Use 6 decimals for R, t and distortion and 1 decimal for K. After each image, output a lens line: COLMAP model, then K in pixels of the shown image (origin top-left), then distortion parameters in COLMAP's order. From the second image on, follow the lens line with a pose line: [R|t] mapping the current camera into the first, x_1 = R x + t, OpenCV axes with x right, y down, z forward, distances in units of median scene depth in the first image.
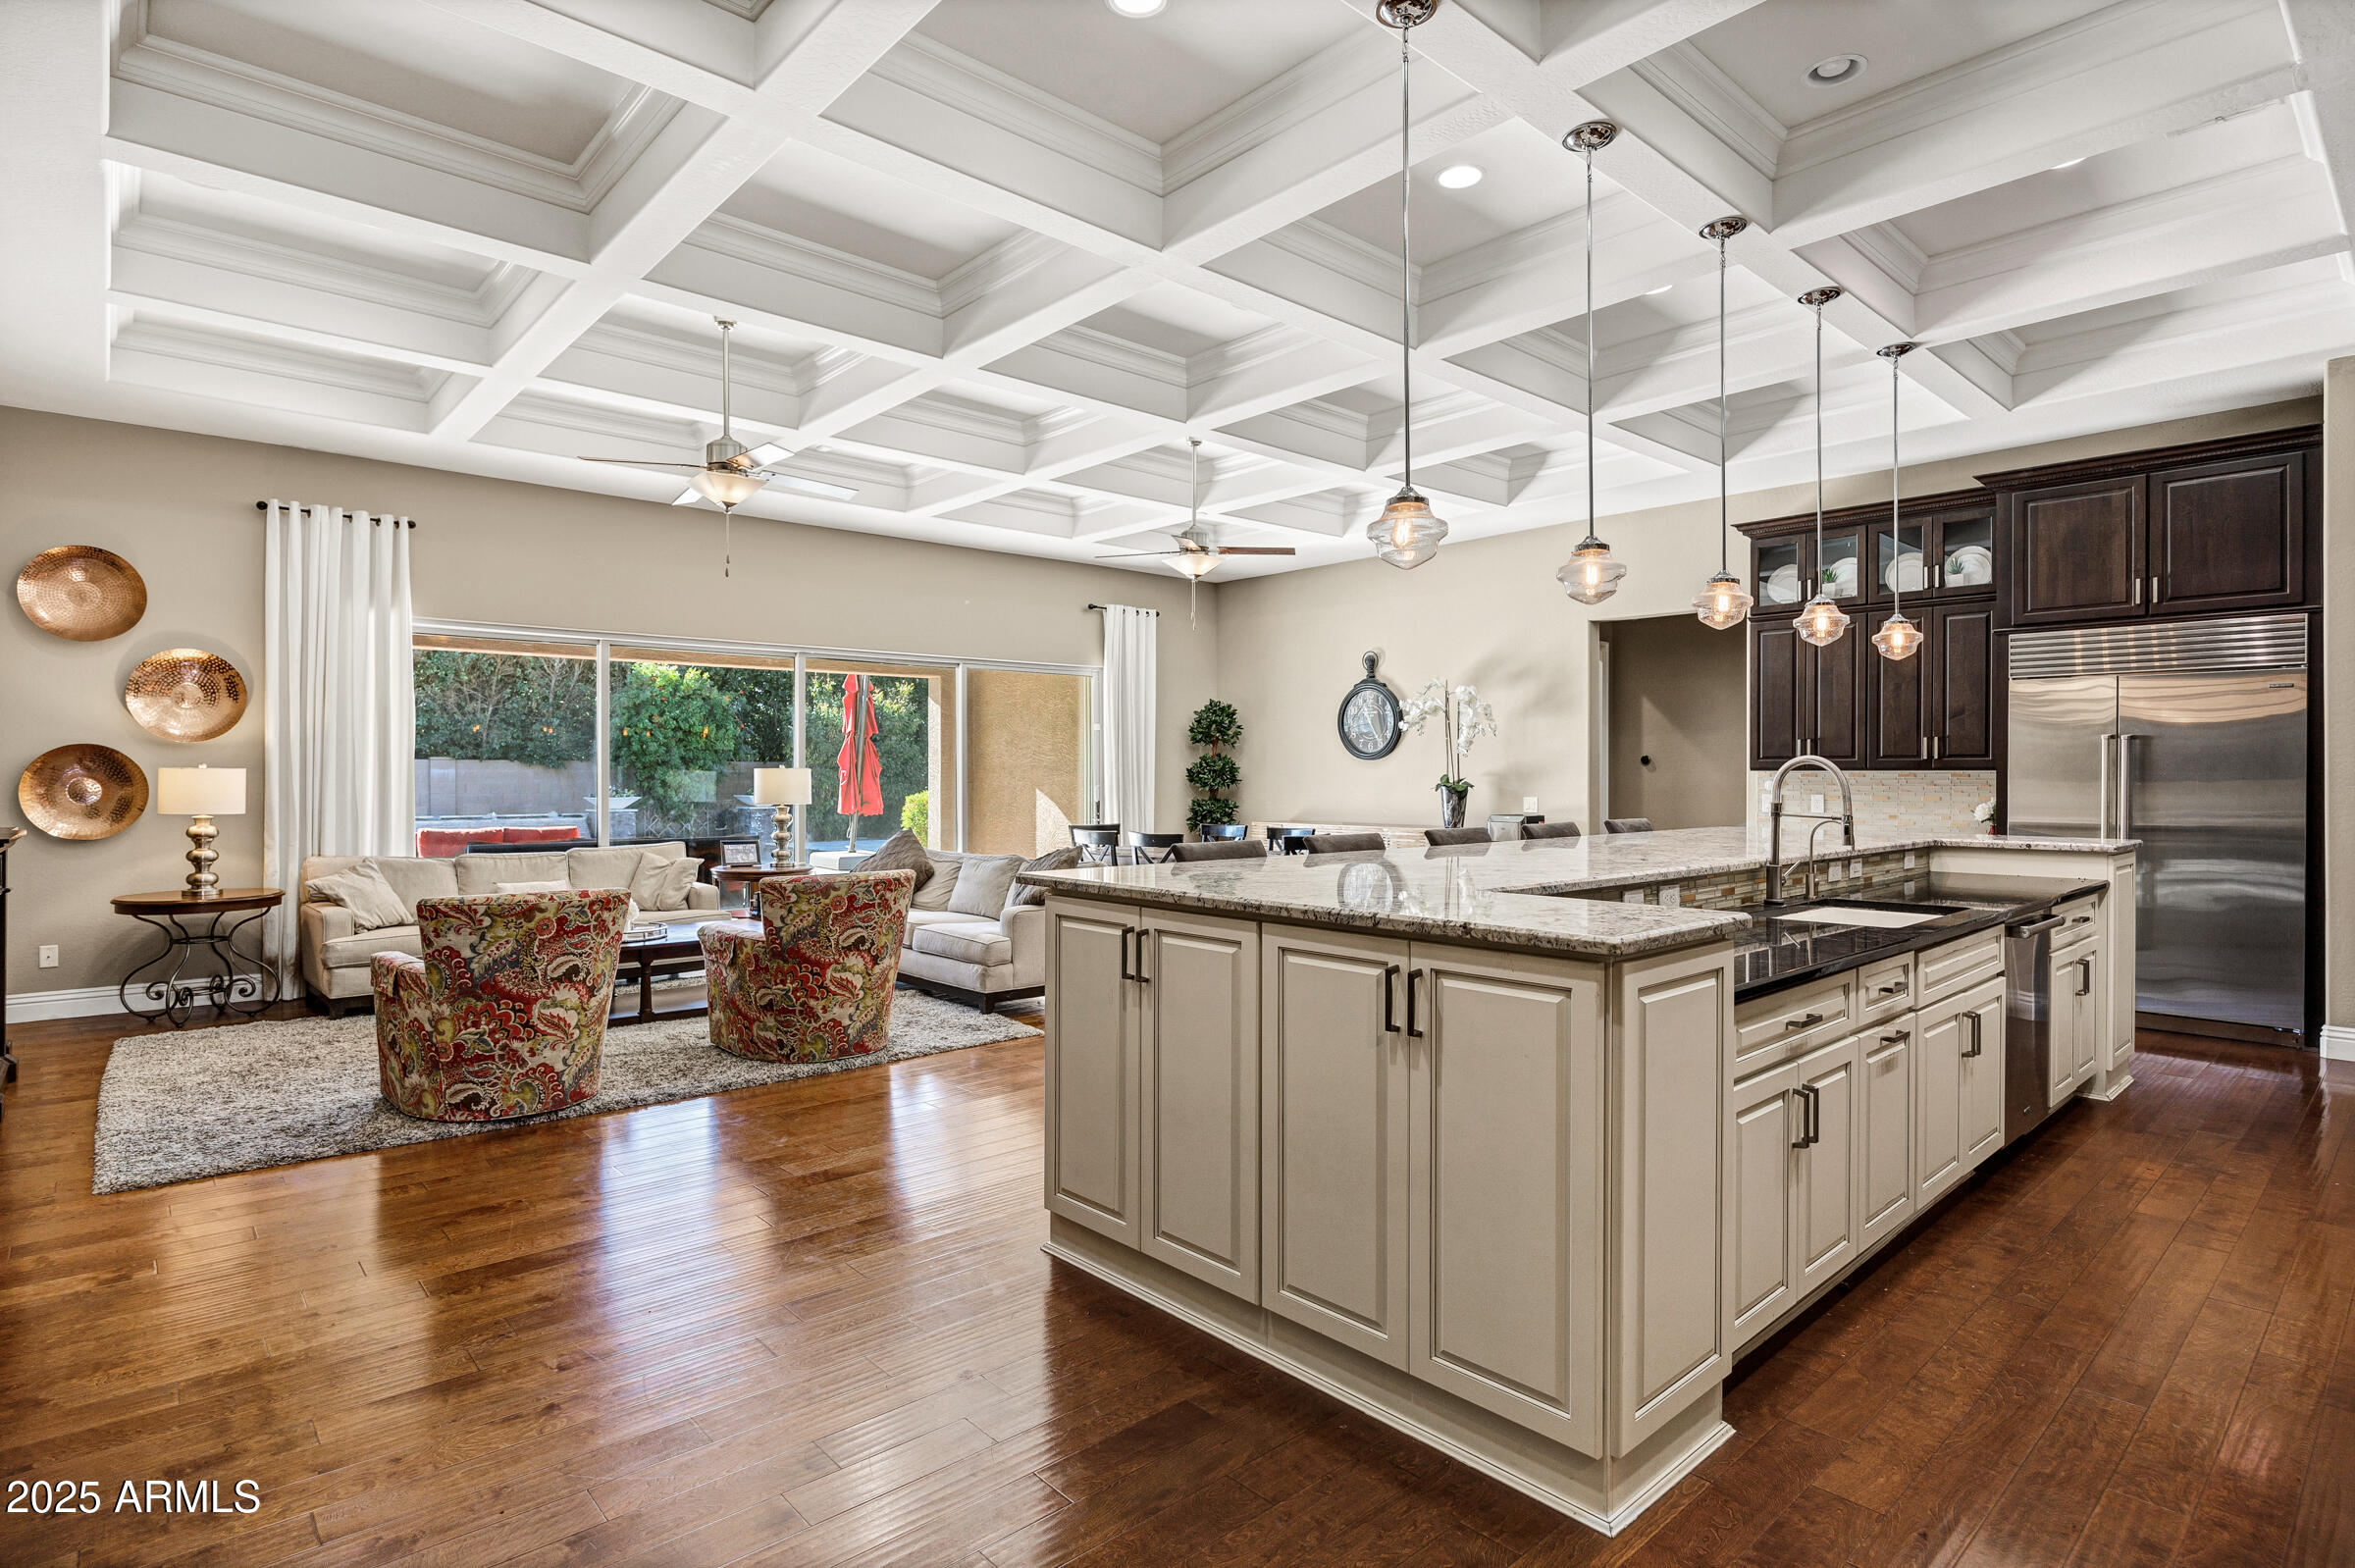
lens RADIAL K [[1166.5, 0, 1211.0], [0, 1166.5, 776.7], [0, 0, 1]] dist [-0.006280, -0.000347]
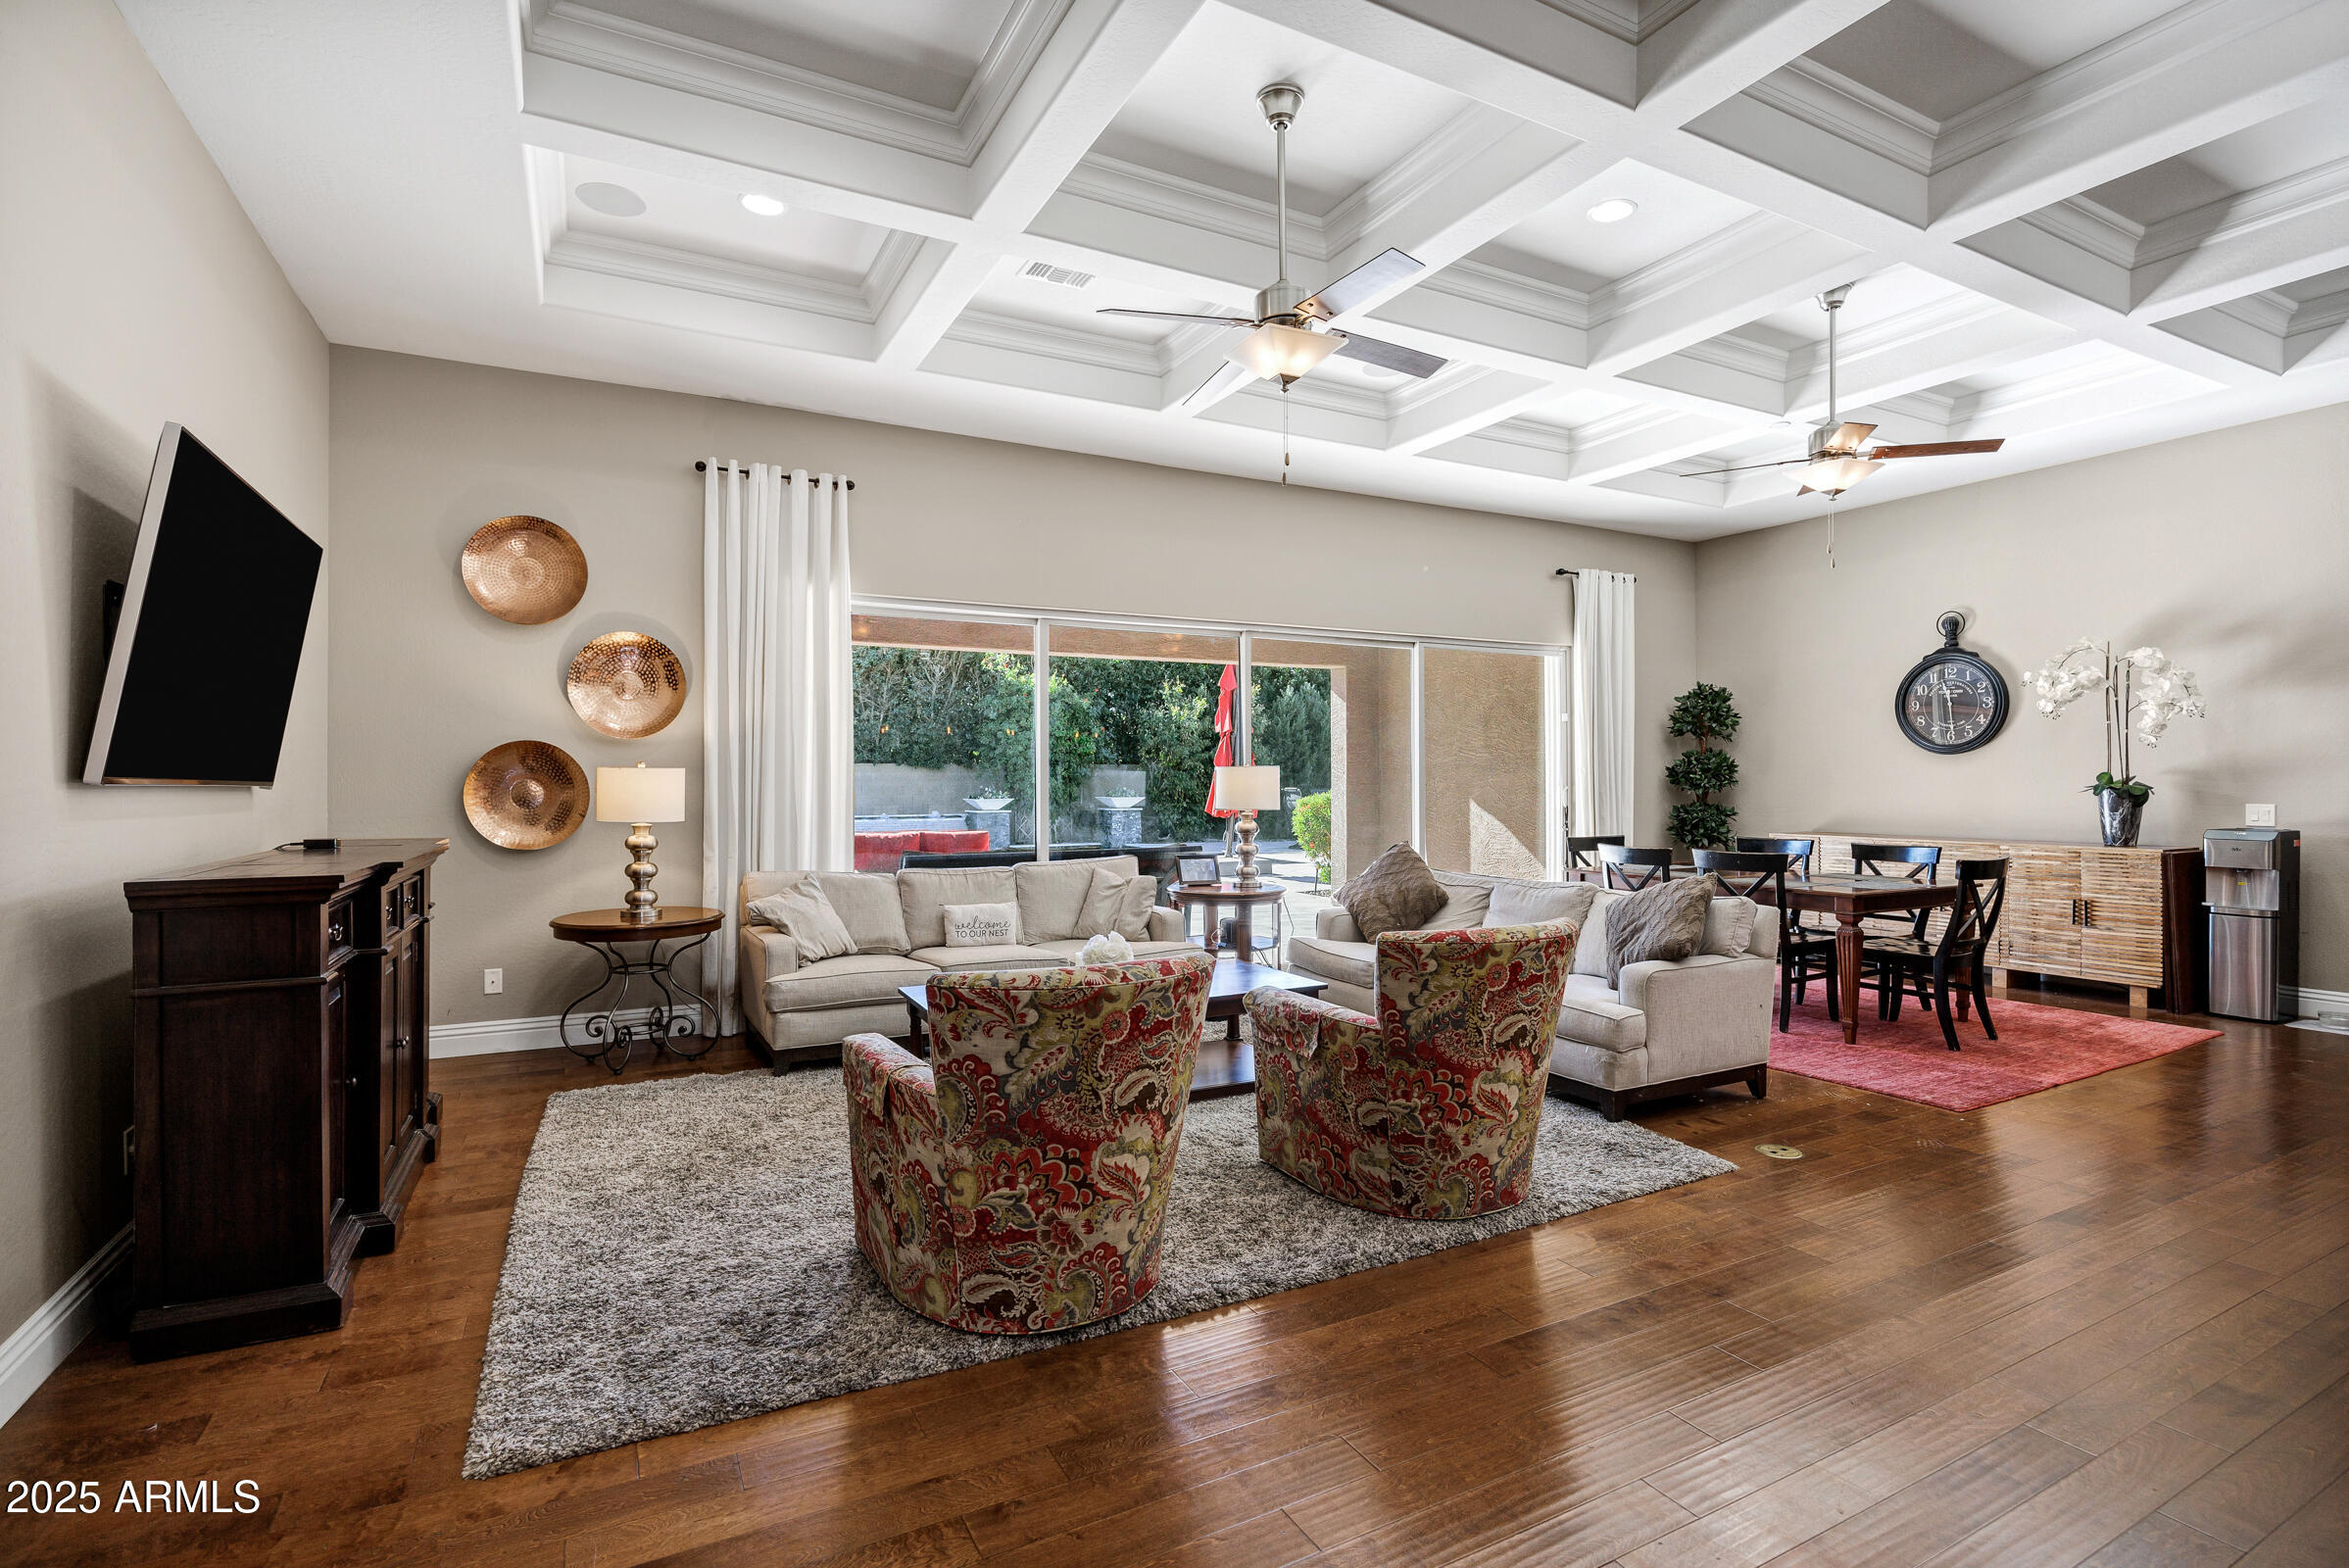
lens RADIAL K [[1137.5, 0, 1238.7], [0, 1137.5, 776.9], [0, 0, 1]] dist [-0.003154, 0.000256]
pose [[0.971069, -0.002516, -0.238787, -0.245000], [0.002171, 0.999996, -0.001709, 0.001758], [0.238790, 0.001141, 0.971071, 0.296019]]
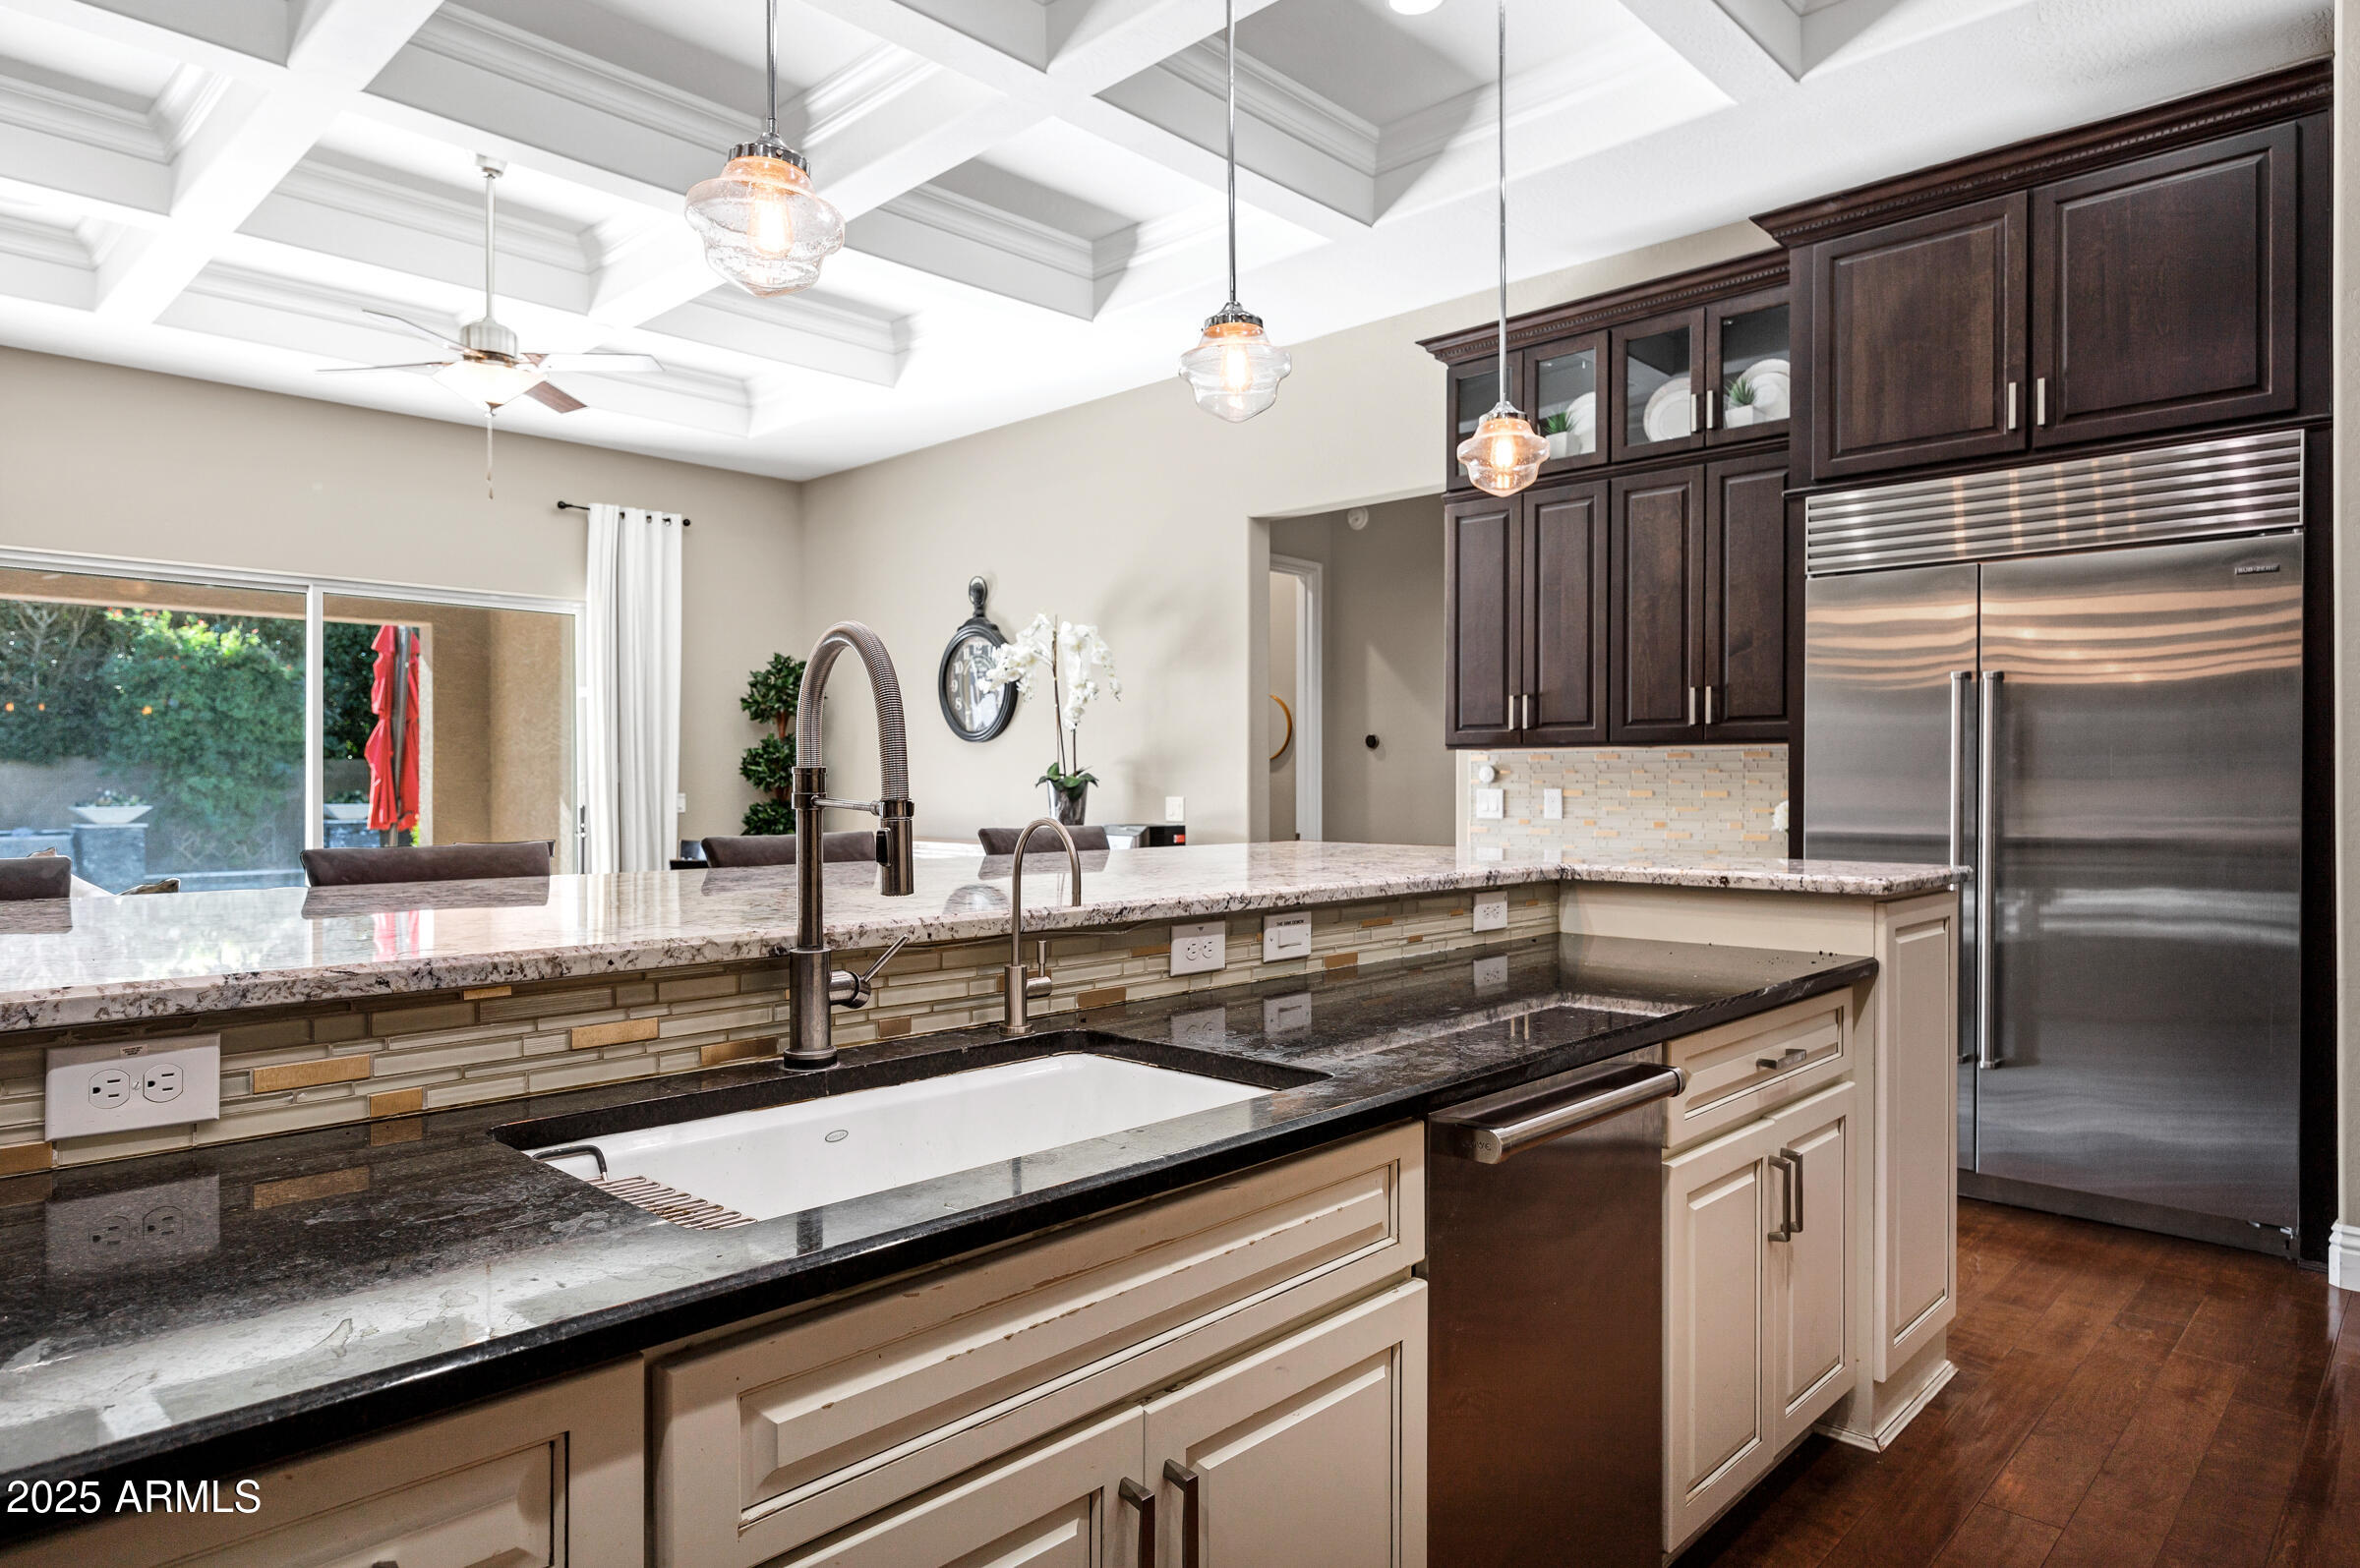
lens RADIAL K [[1416.2, 0, 1196.8], [0, 1416.2, 781.1], [0, 0, 1]] dist [0.001869, 0.000643]
pose [[0.996555, 0.001401, 0.082920, 0.340807], [-0.001173, 0.999995, -0.002801, 0.016662], [-0.082924, 0.002694, 0.996552, 0.348814]]
